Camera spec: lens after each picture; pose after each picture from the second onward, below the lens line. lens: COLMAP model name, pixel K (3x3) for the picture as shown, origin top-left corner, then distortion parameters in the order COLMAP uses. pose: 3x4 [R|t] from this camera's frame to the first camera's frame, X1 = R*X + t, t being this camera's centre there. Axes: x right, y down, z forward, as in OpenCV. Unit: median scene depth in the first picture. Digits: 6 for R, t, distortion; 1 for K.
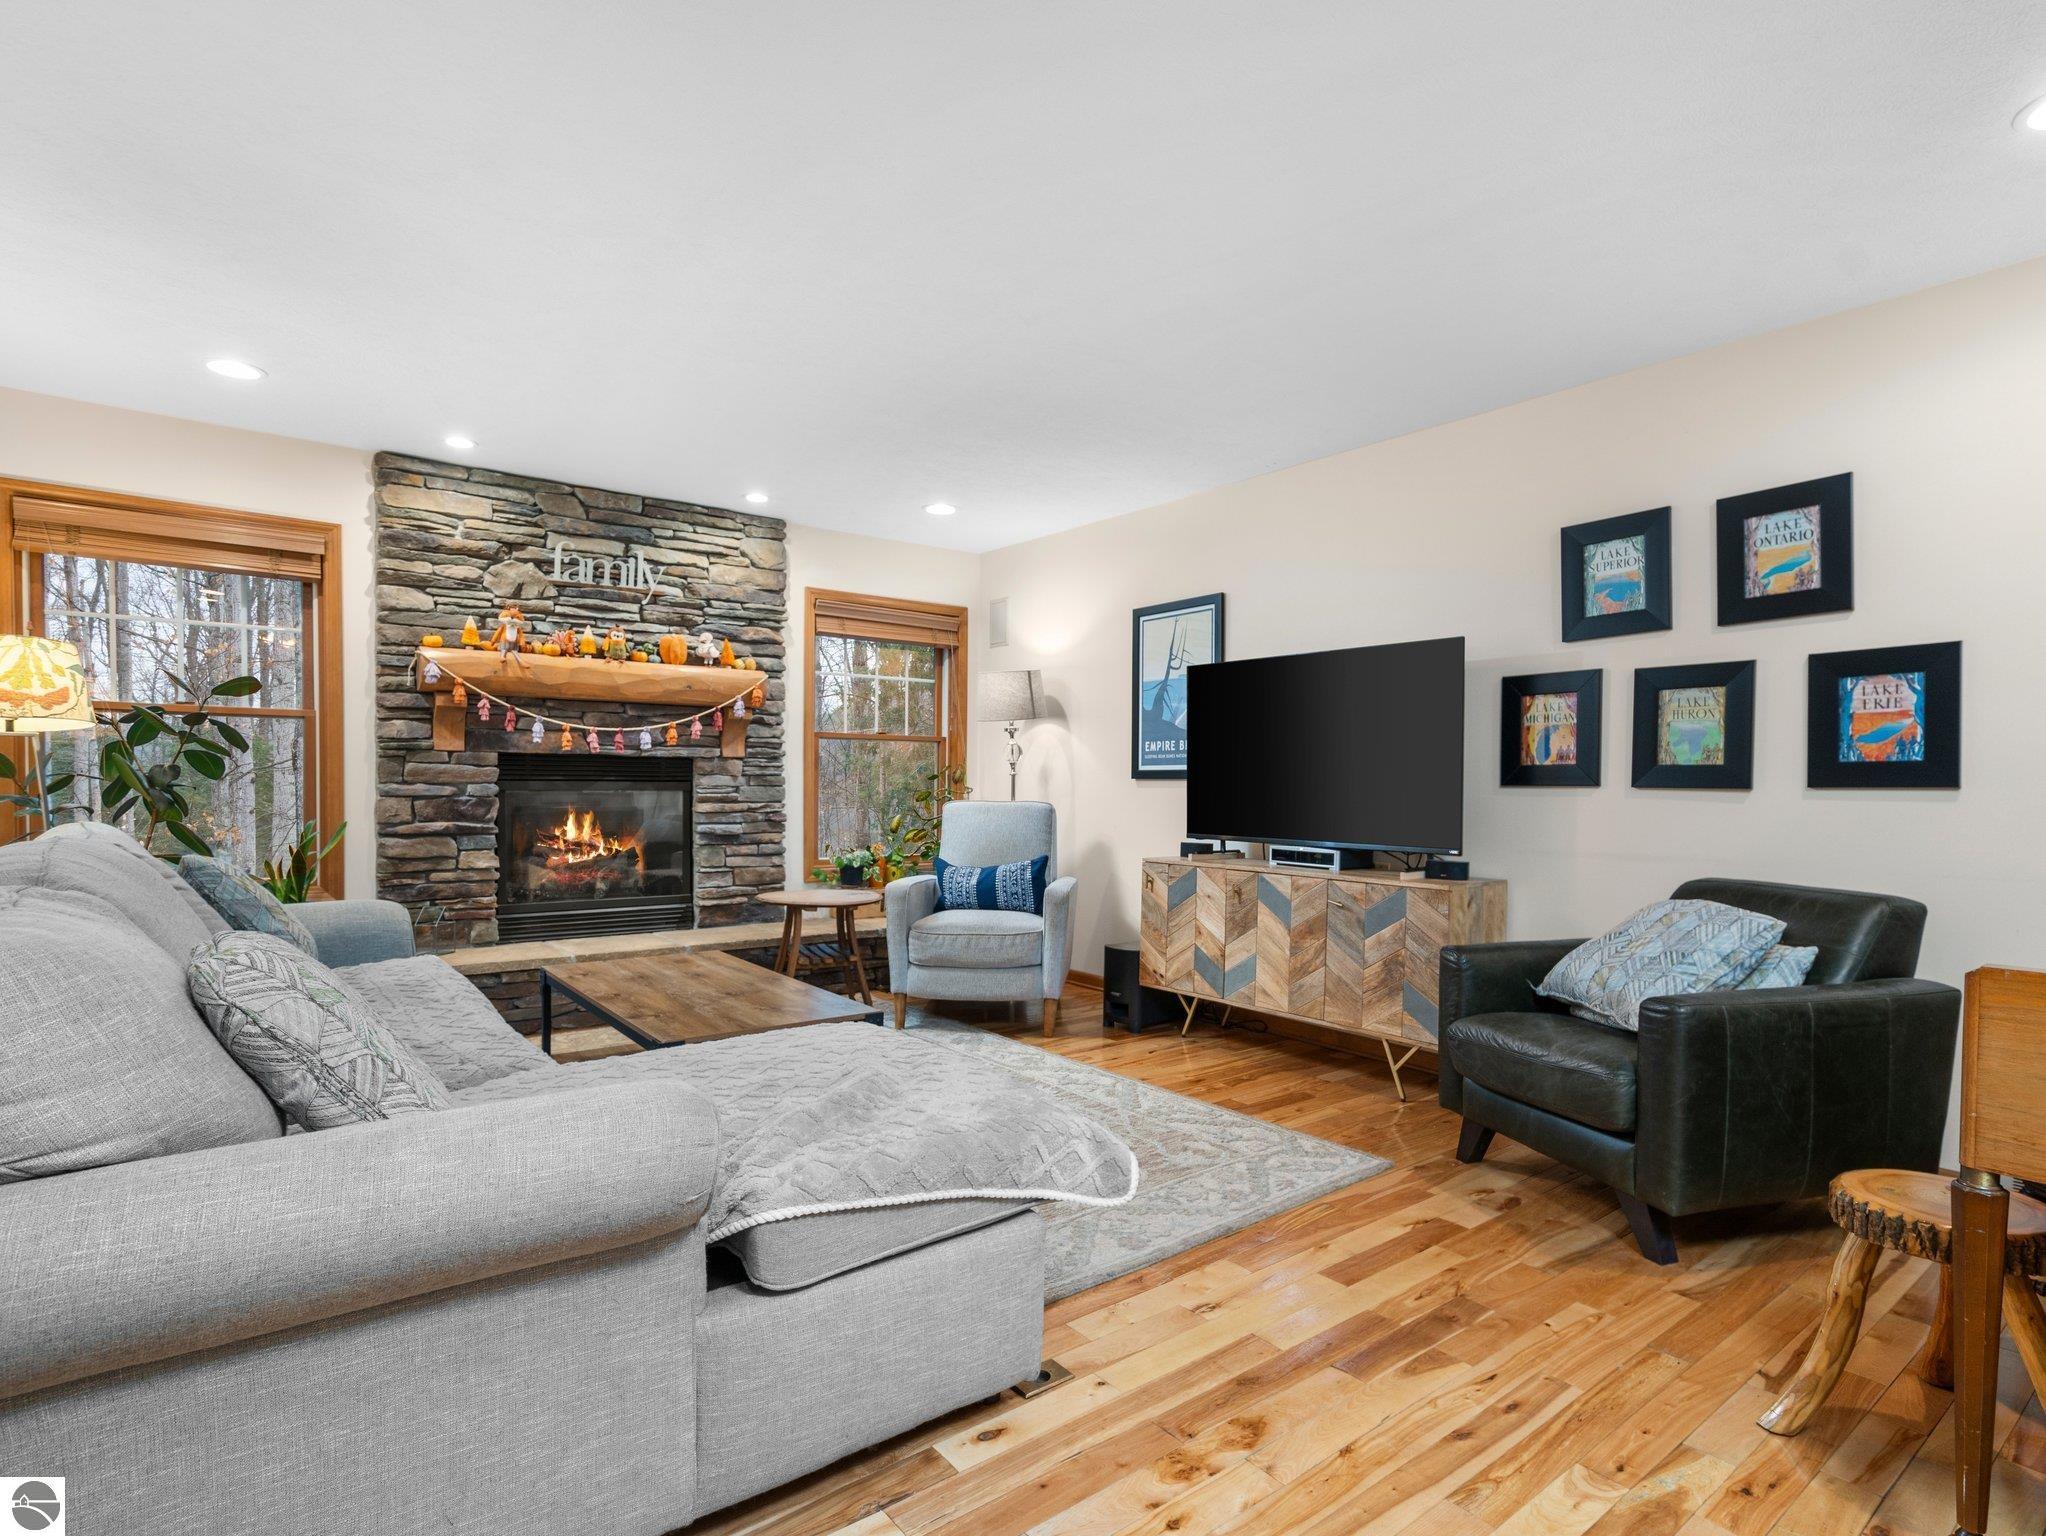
lens RADIAL K [[1039.9, 0, 1033.3], [0, 1039.9, 790.4], [0, 0, 1]] dist [-0.002173, 0.003750]
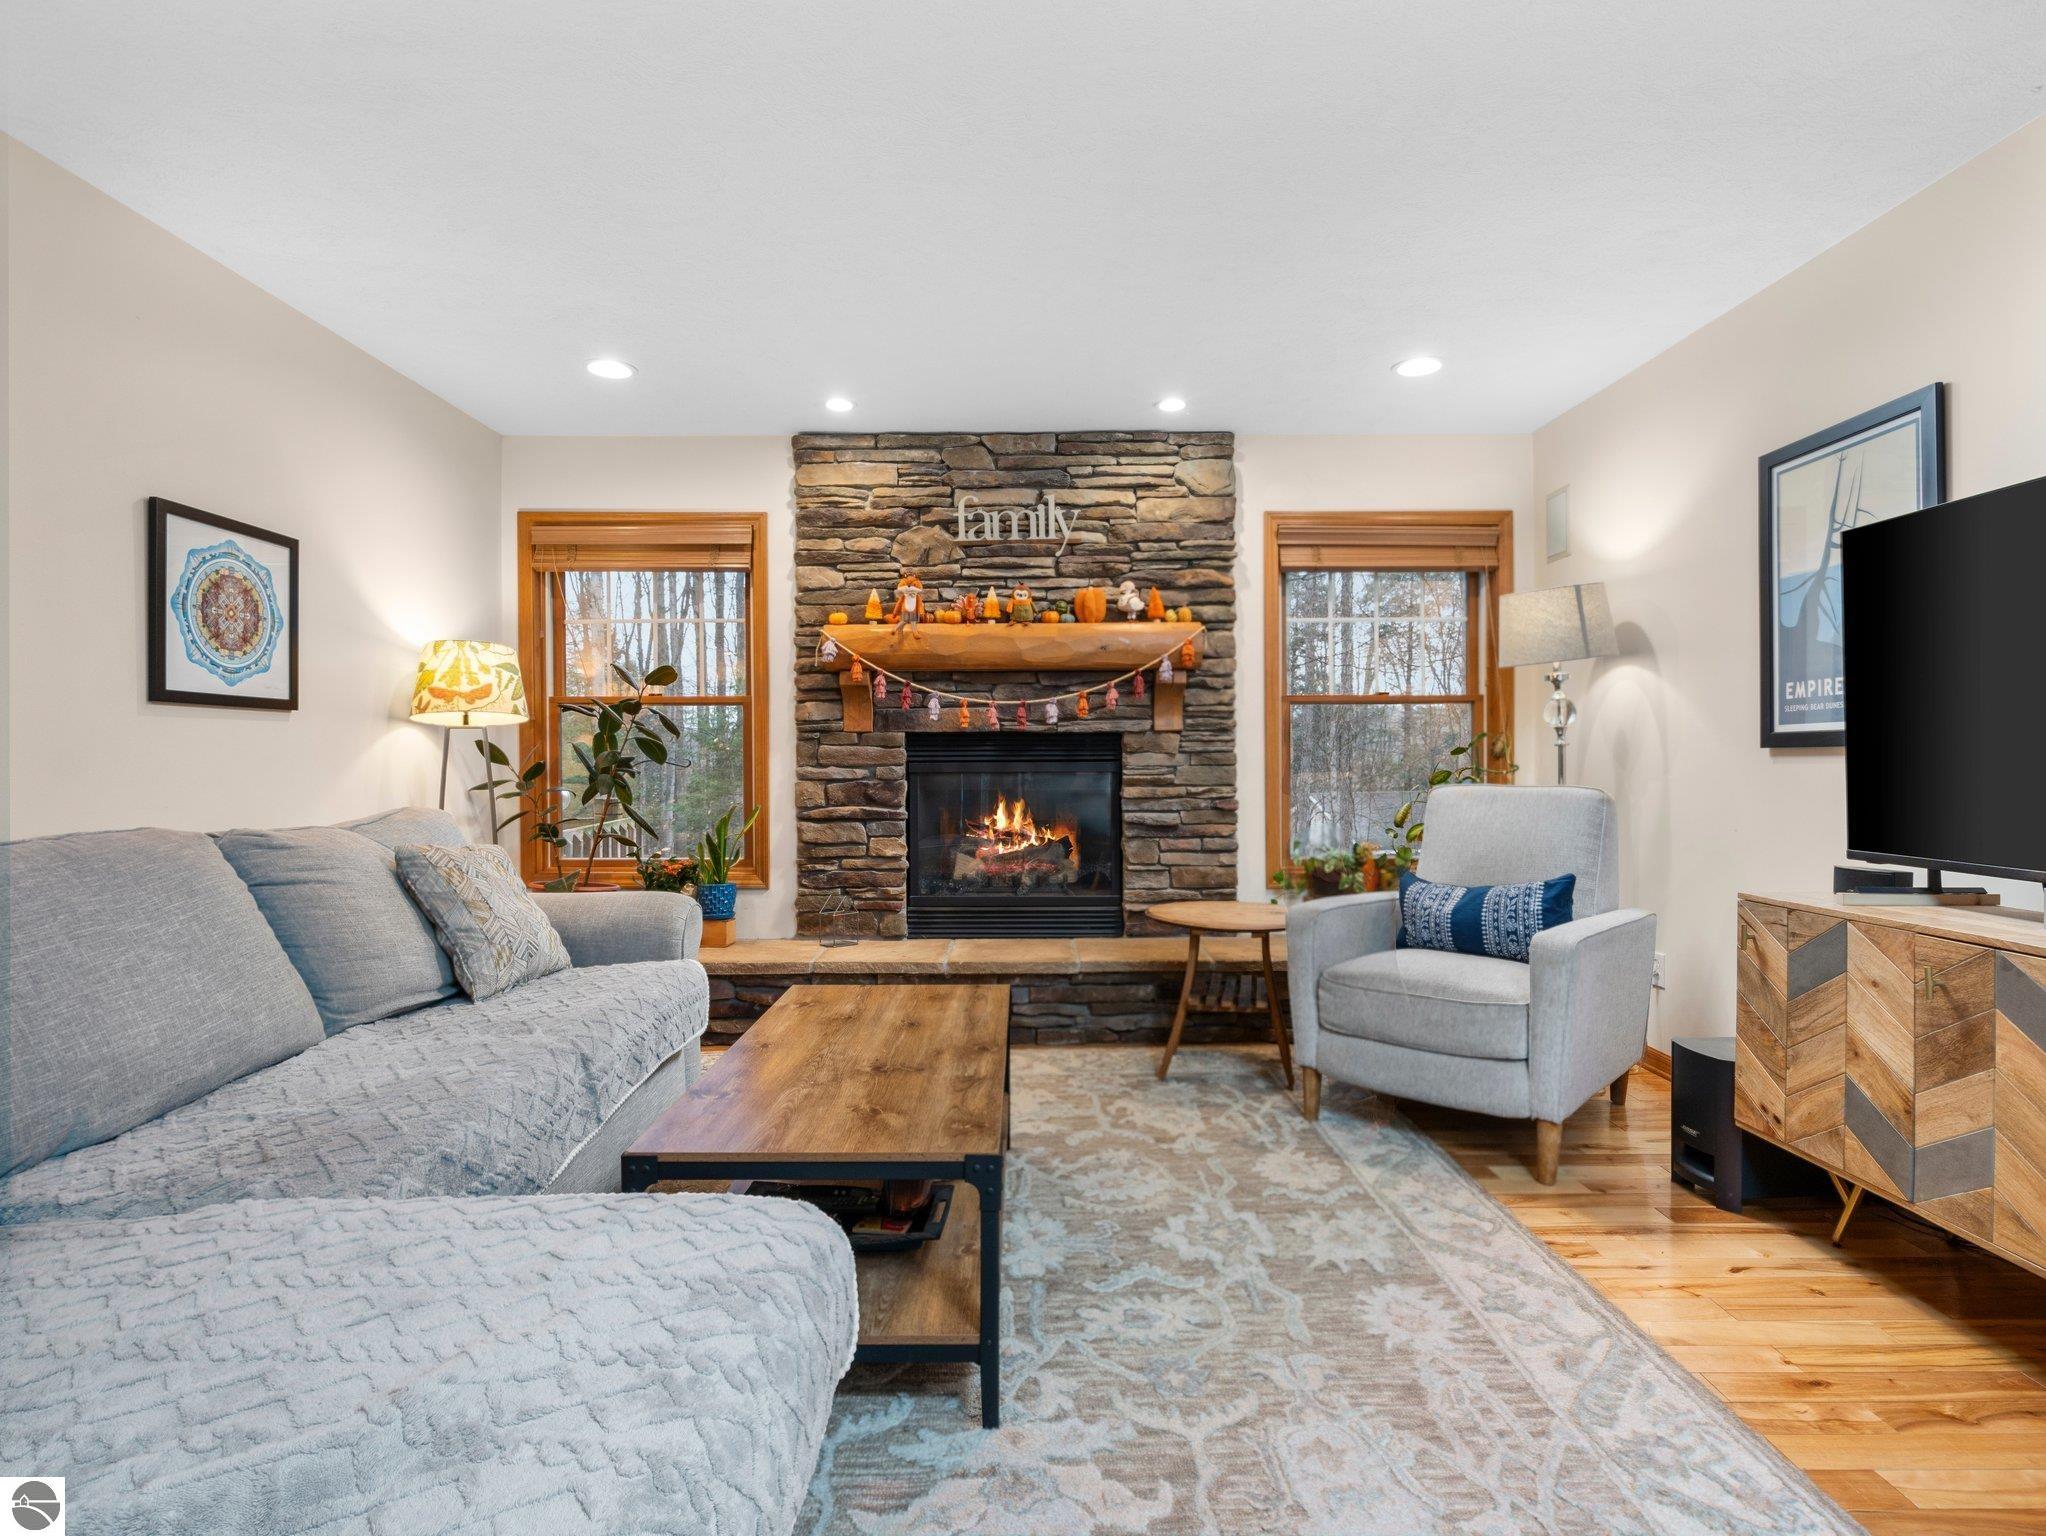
lens RADIAL K [[1039.9, 0, 1016.9], [0, 1039.9, 752.7], [0, 0, 1]] dist [-0.002173, 0.003750]
pose [[0.792964, -0.015448, -0.609073, 0.132823], [0.007000, 0.999844, -0.016246, -0.002318], [0.609228, 0.008619, 0.792948, 0.321254]]
